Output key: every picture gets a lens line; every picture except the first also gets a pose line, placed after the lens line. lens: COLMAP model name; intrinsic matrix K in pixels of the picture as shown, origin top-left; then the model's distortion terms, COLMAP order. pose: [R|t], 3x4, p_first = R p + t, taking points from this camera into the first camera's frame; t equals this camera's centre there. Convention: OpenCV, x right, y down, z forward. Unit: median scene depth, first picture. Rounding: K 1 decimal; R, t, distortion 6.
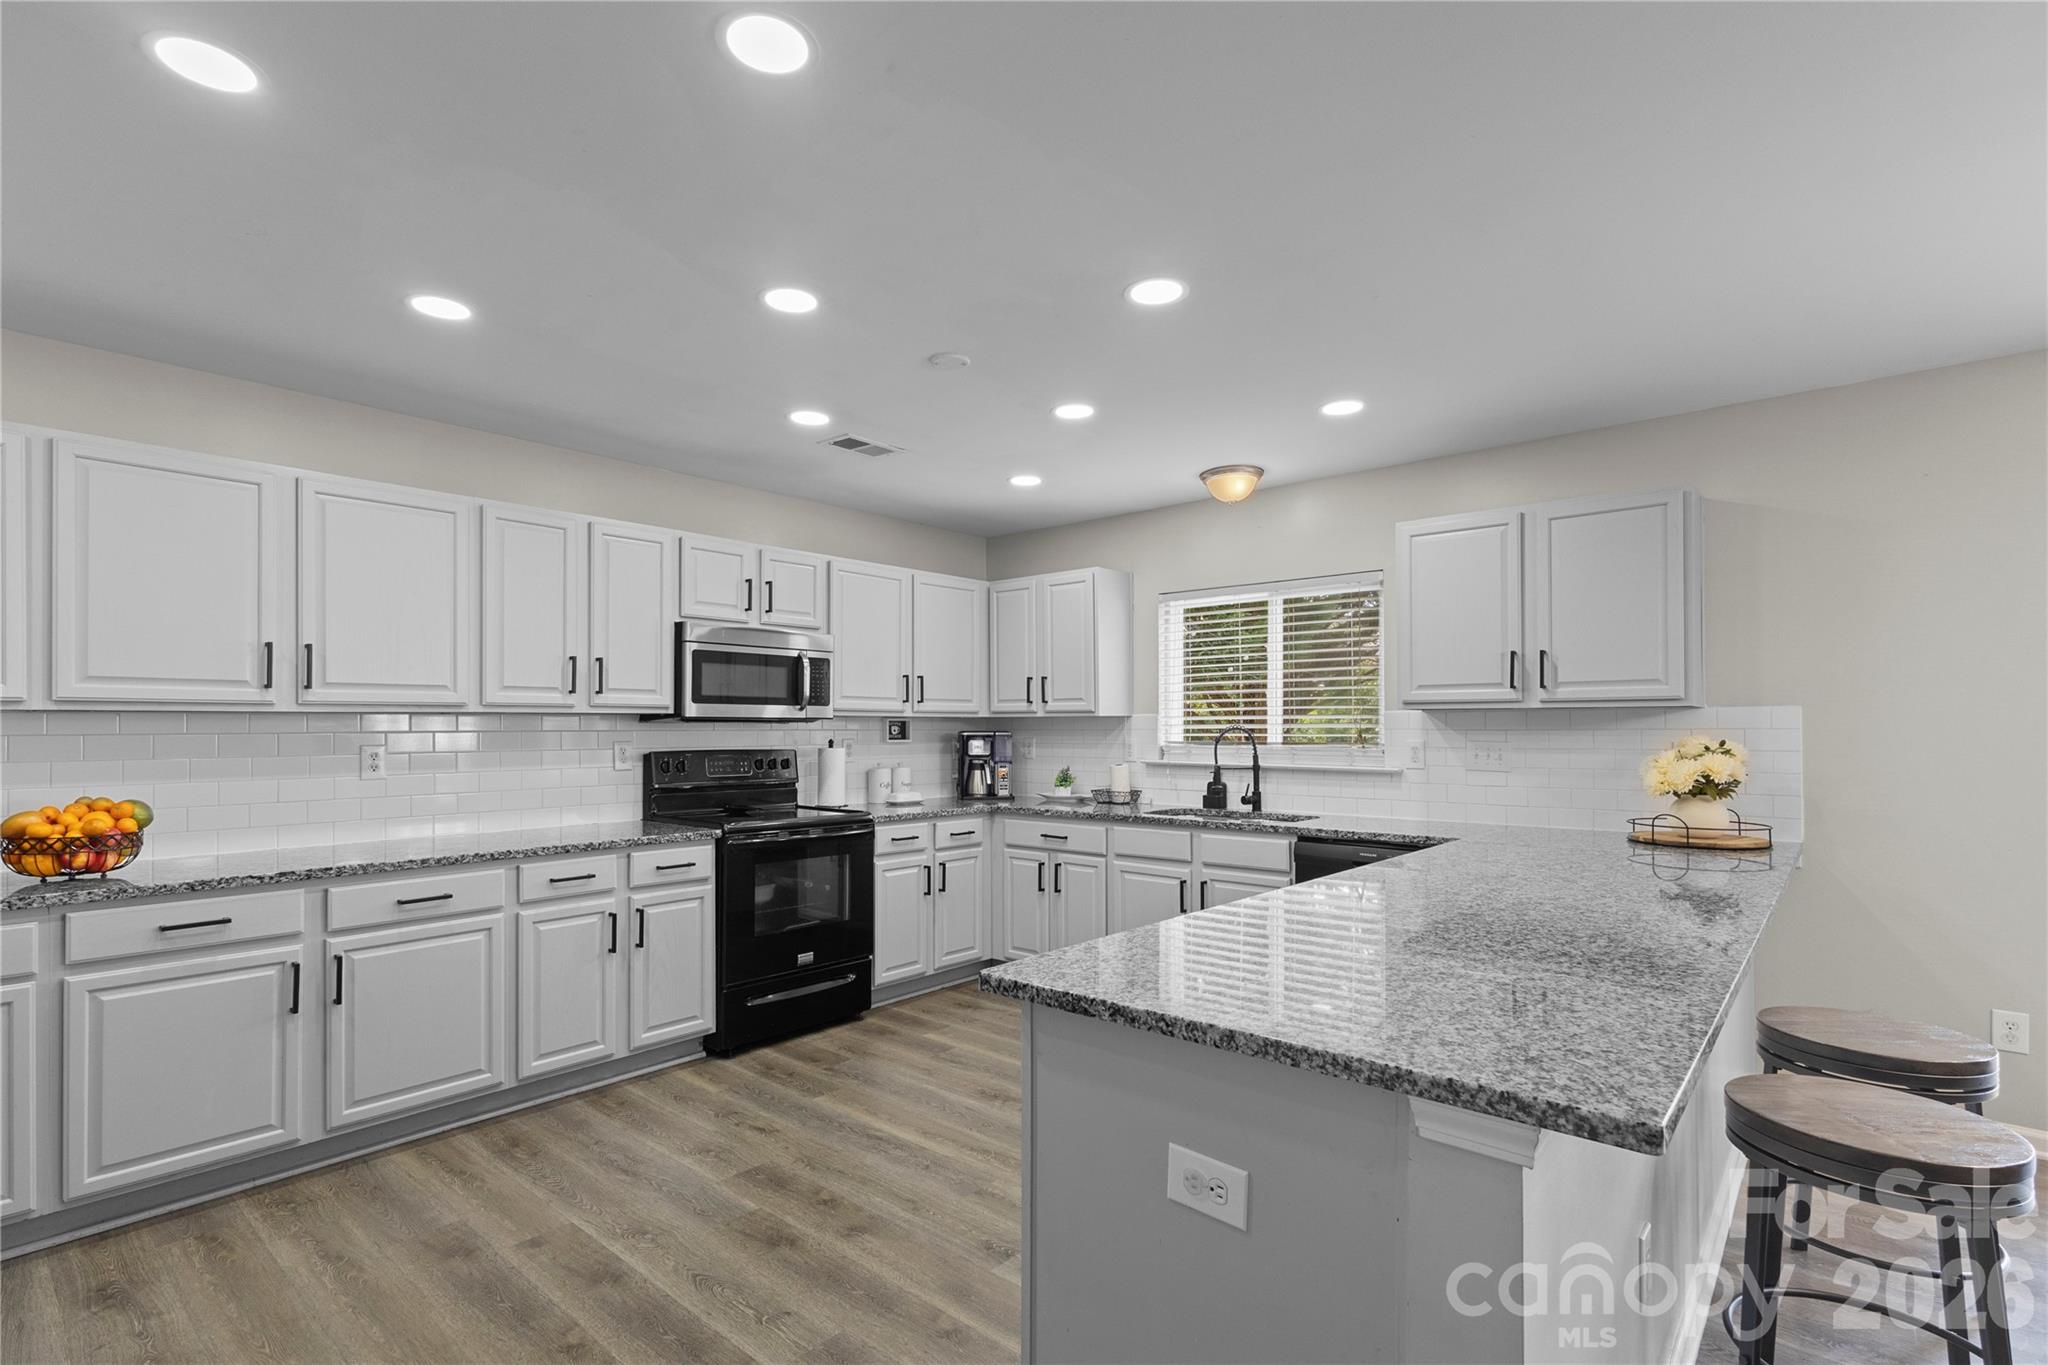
lens RADIAL K [[961.2, 0, 1022.0], [0, 961.2, 711.7], [0, 0, 1]] dist [0.002981, 0.001026]
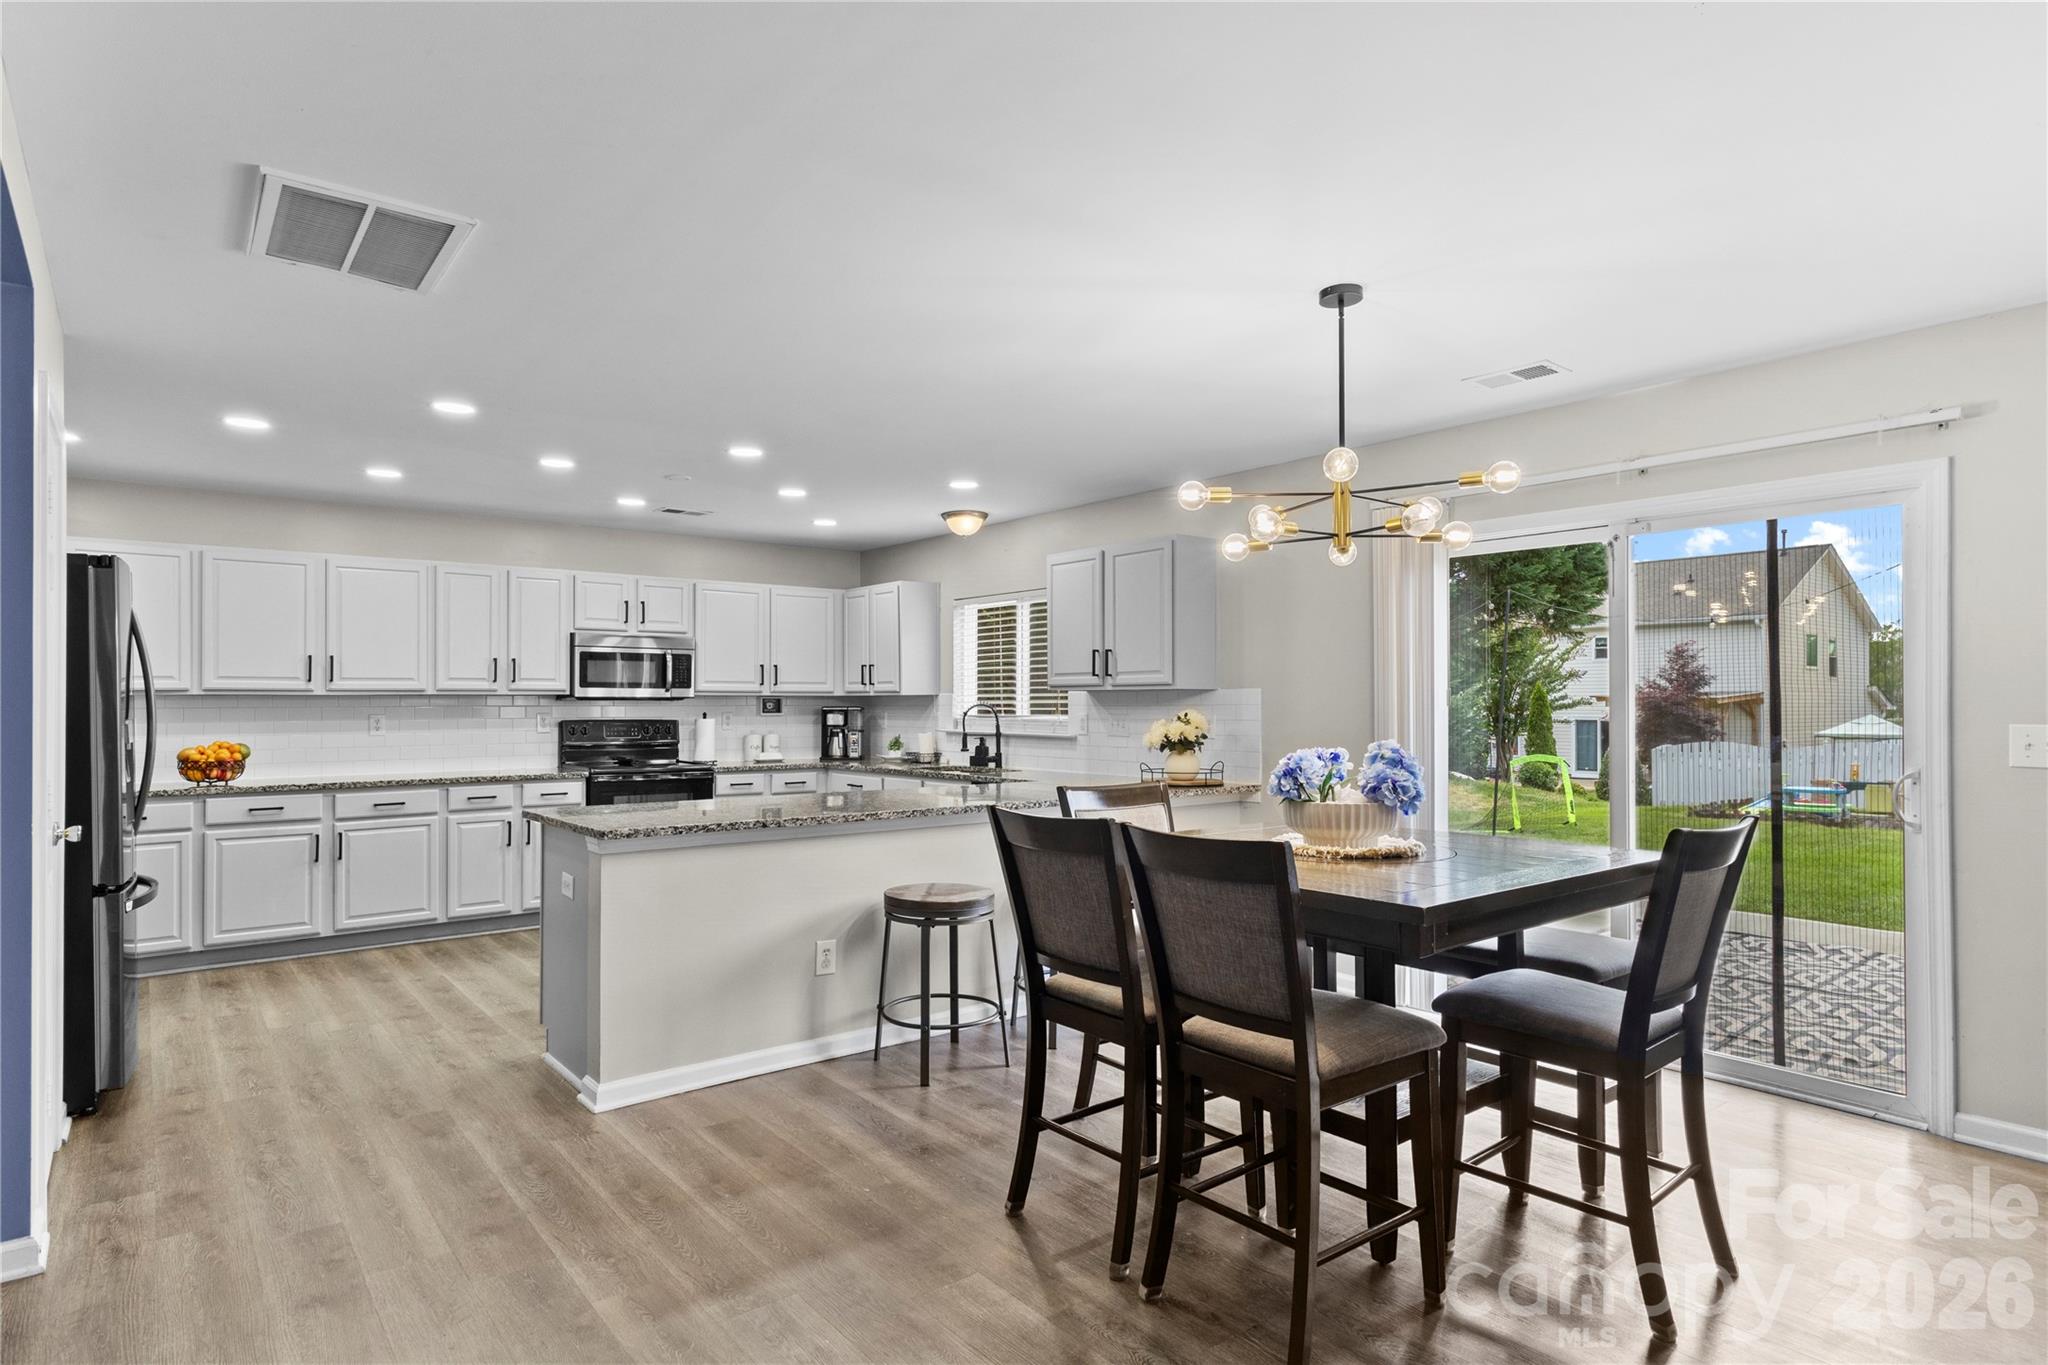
lens RADIAL K [[1113.8, 0, 1024.0], [0, 1113.8, 682.5], [0, 0, 1]] dist [-0.000621, 0.000634]
pose [[0.983246, -0.003507, -0.182249, 0.583694], [0.003164, 0.999993, -0.002174, -0.009578], [0.182255, 0.001561, 0.983250, -0.509189]]
